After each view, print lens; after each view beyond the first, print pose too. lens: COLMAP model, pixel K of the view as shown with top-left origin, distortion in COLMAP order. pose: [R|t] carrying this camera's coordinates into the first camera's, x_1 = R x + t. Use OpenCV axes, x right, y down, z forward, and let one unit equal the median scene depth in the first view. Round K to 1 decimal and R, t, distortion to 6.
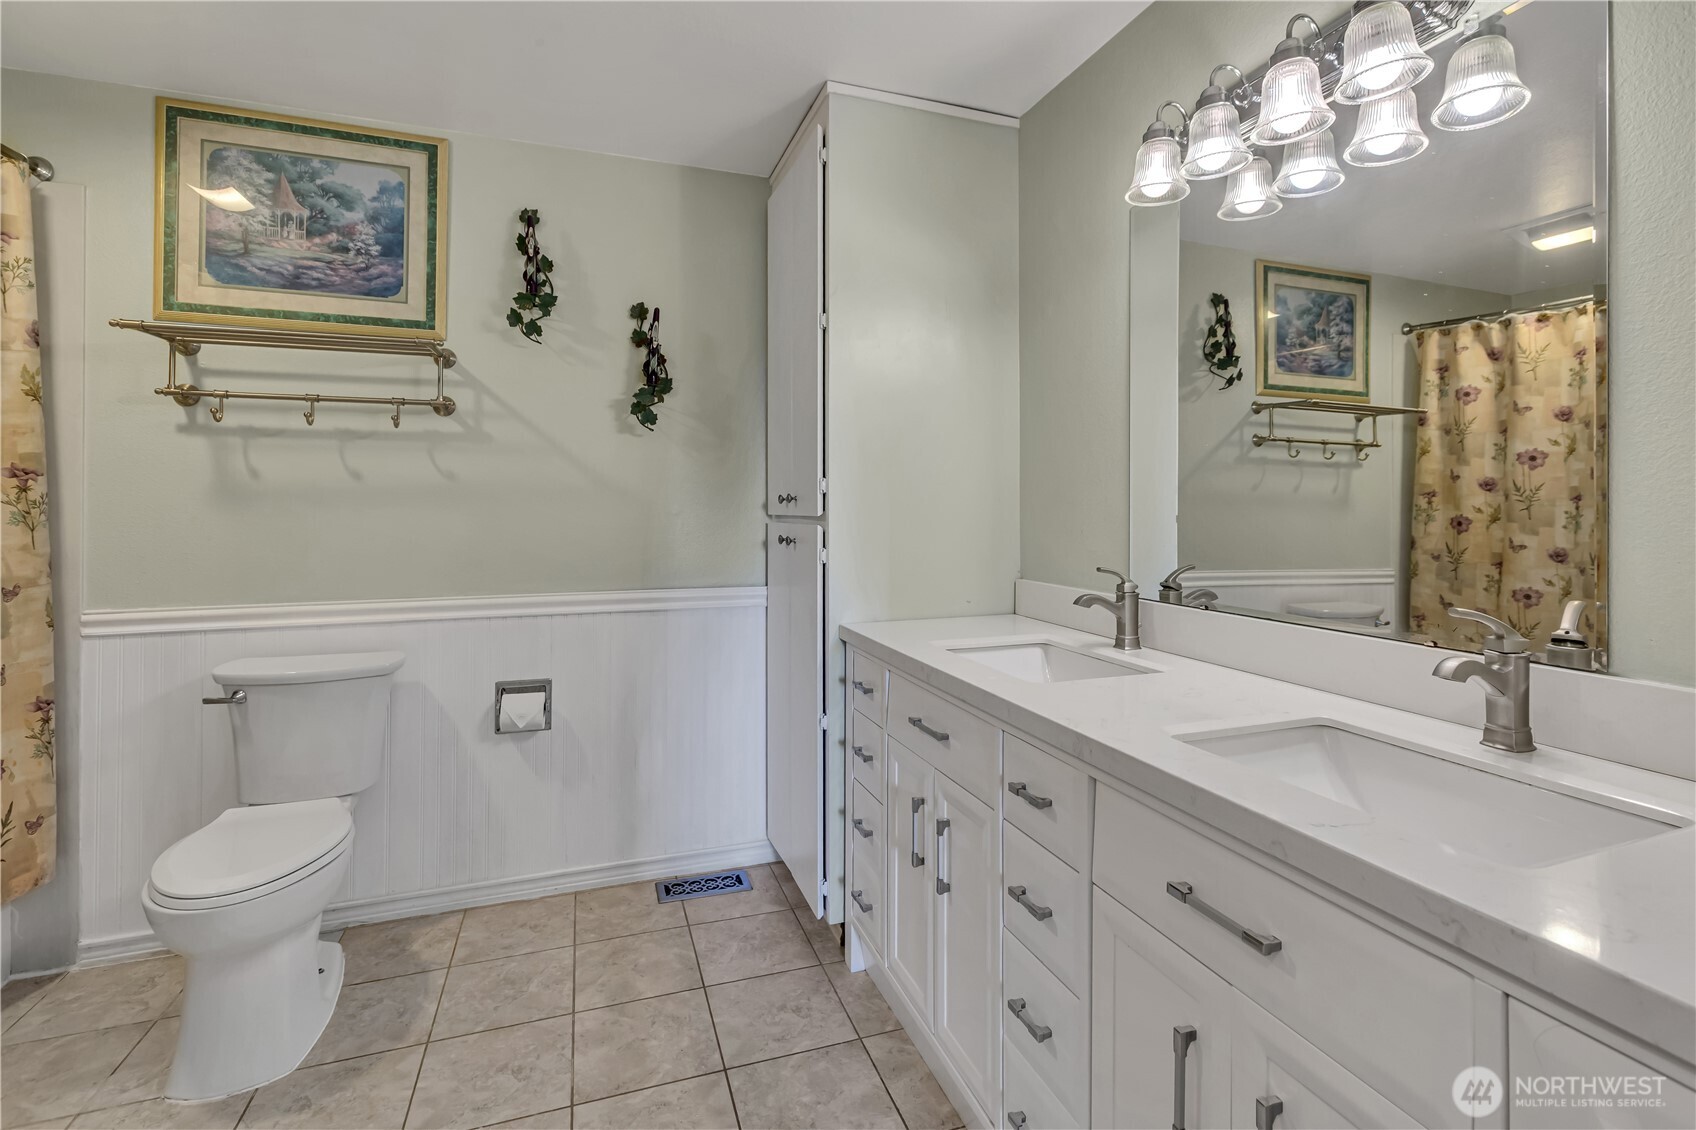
lens RADIAL K [[767.9, 0, 856.4], [0, 767.9, 532.1], [0, 0, 1]] dist [0.000509, -0.000646]
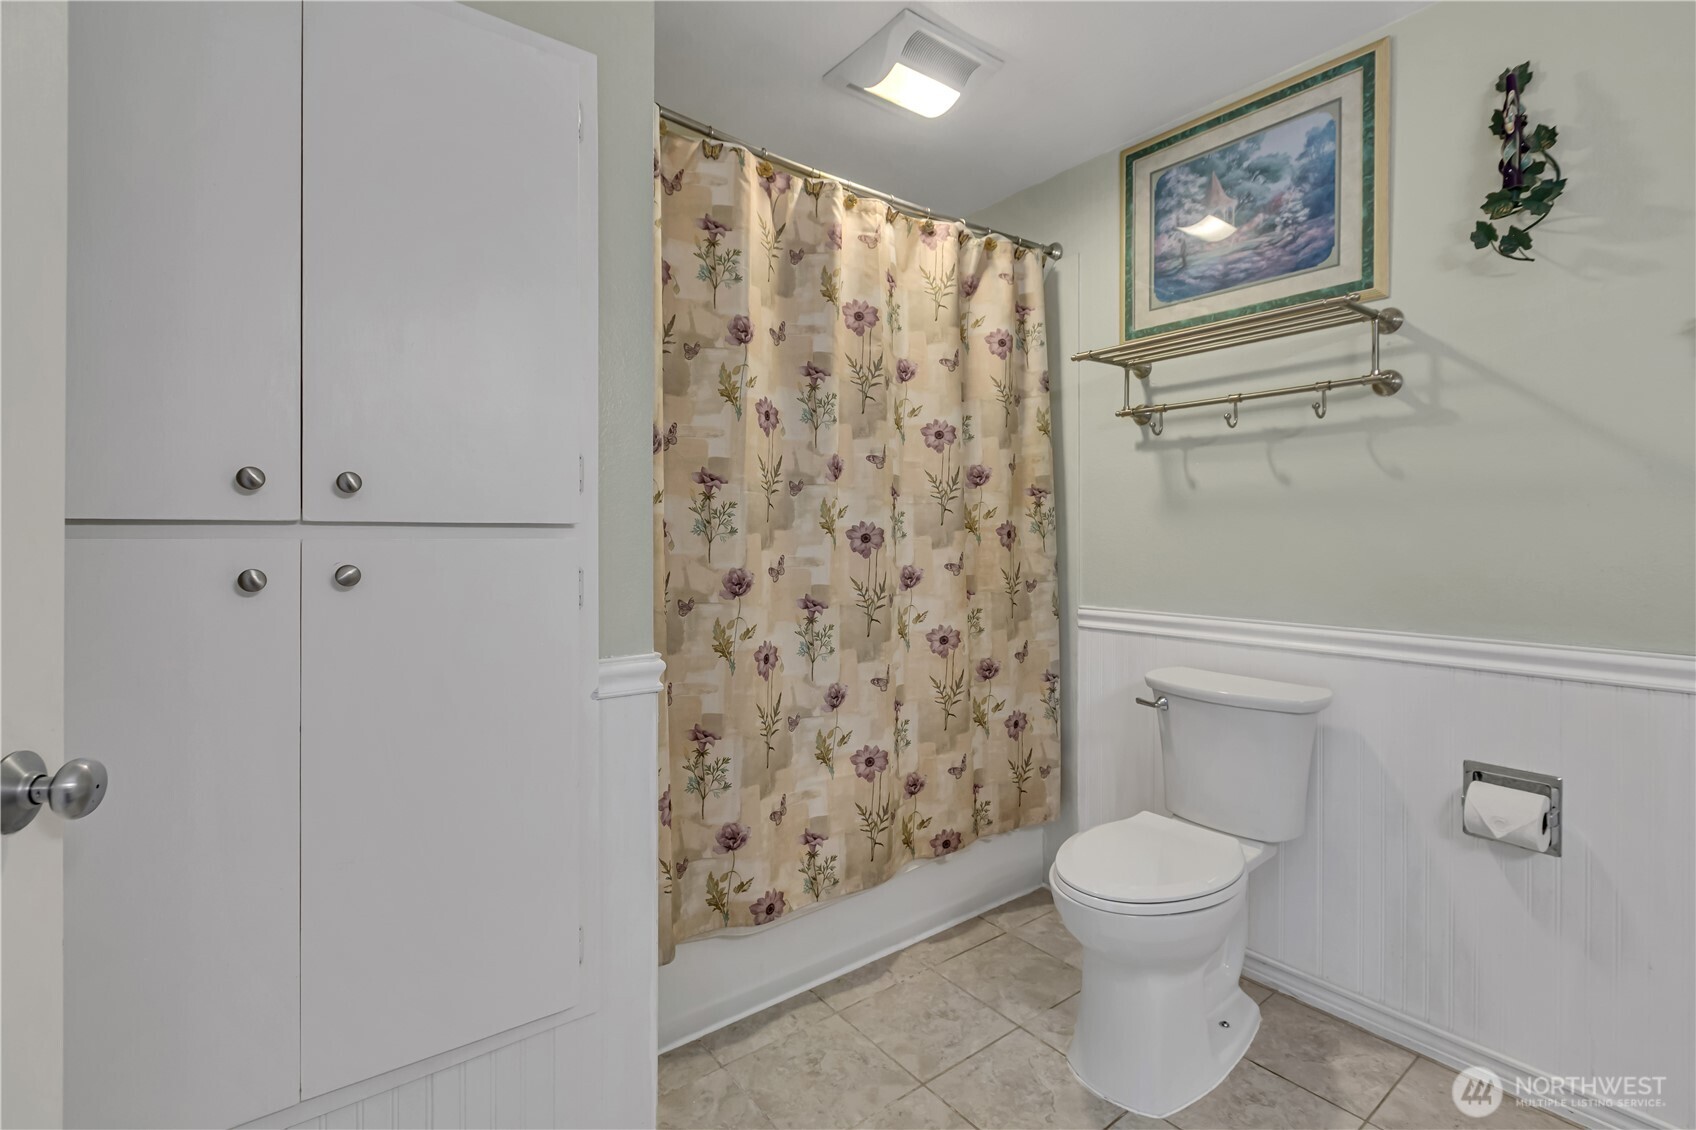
lens RADIAL K [[767.9, 0, 856.4], [0, 767.9, 532.1], [0, 0, 1]] dist [0.000509, -0.000646]
pose [[0.326110, -0.002734, -0.945328, 0.021060], [-0.031919, 0.999394, -0.013902, 0.014864], [0.944793, 0.034708, 0.325825, 0.263574]]
